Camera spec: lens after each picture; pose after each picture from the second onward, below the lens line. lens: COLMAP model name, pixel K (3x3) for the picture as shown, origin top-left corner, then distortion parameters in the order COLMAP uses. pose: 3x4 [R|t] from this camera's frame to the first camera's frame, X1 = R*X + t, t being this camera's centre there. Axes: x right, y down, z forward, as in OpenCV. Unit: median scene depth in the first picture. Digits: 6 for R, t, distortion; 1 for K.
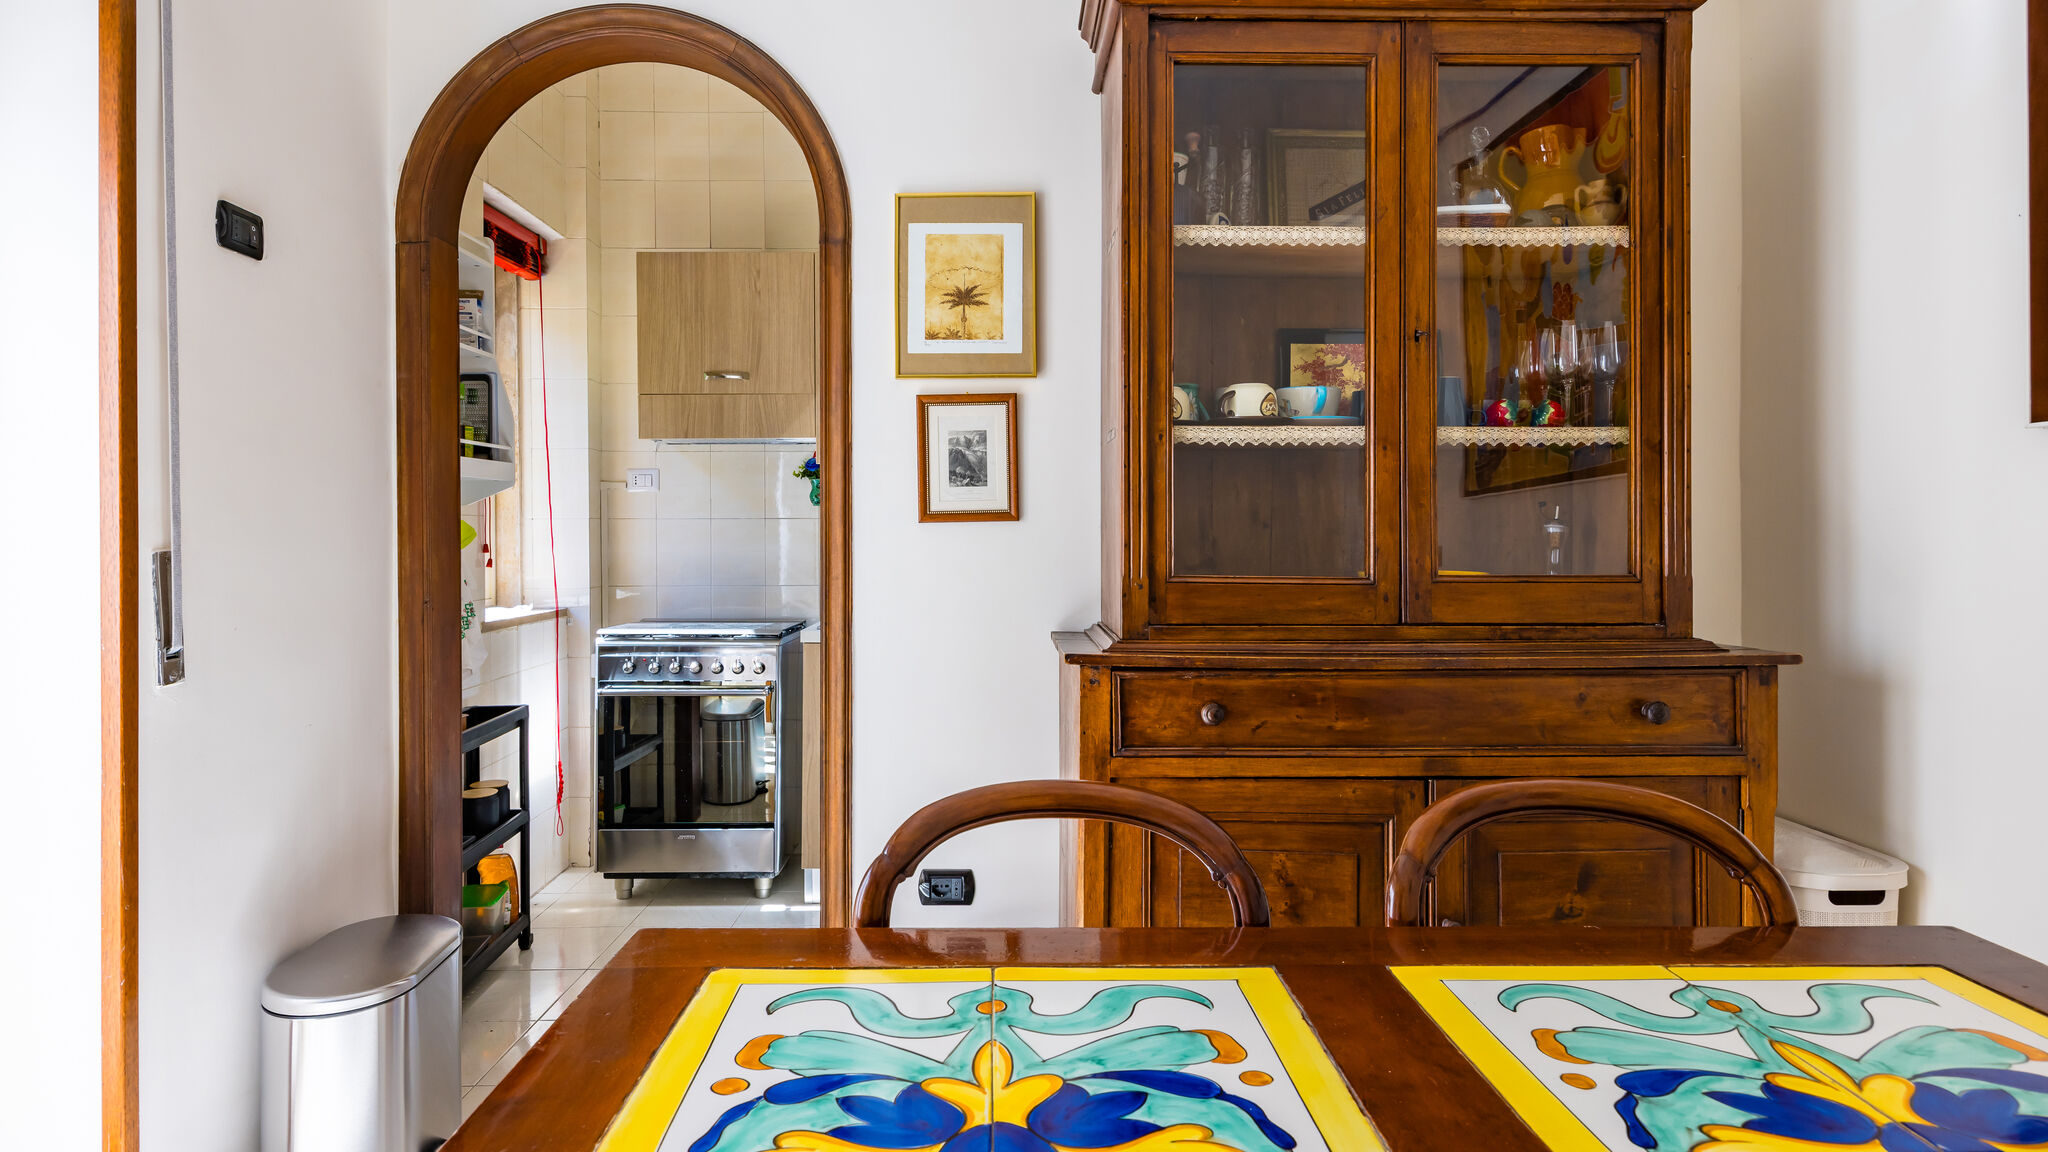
lens RADIAL K [[1059.5, 0, 1016.8], [0, 1059.5, 546.7], [0, 0, 1]] dist [0.000212, -0.001745]
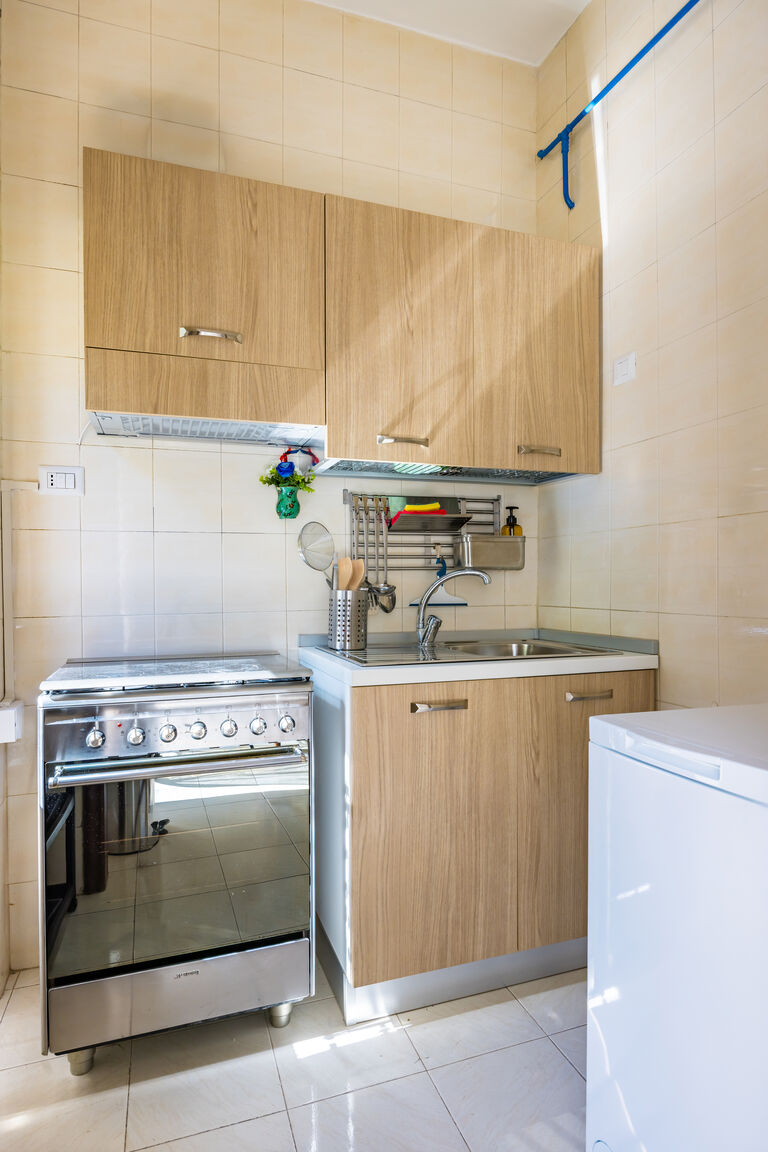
lens RADIAL K [[615.3, 0, 375.7], [0, 615.3, 585.0], [0, 0, 1]] dist [-0.012012, 0.000063]
pose [[0.949382, -0.009255, 0.313987, -0.467226], [0.011809, 0.999911, -0.006233, 0.033080], [-0.313902, 0.009625, 0.949407, 0.848219]]
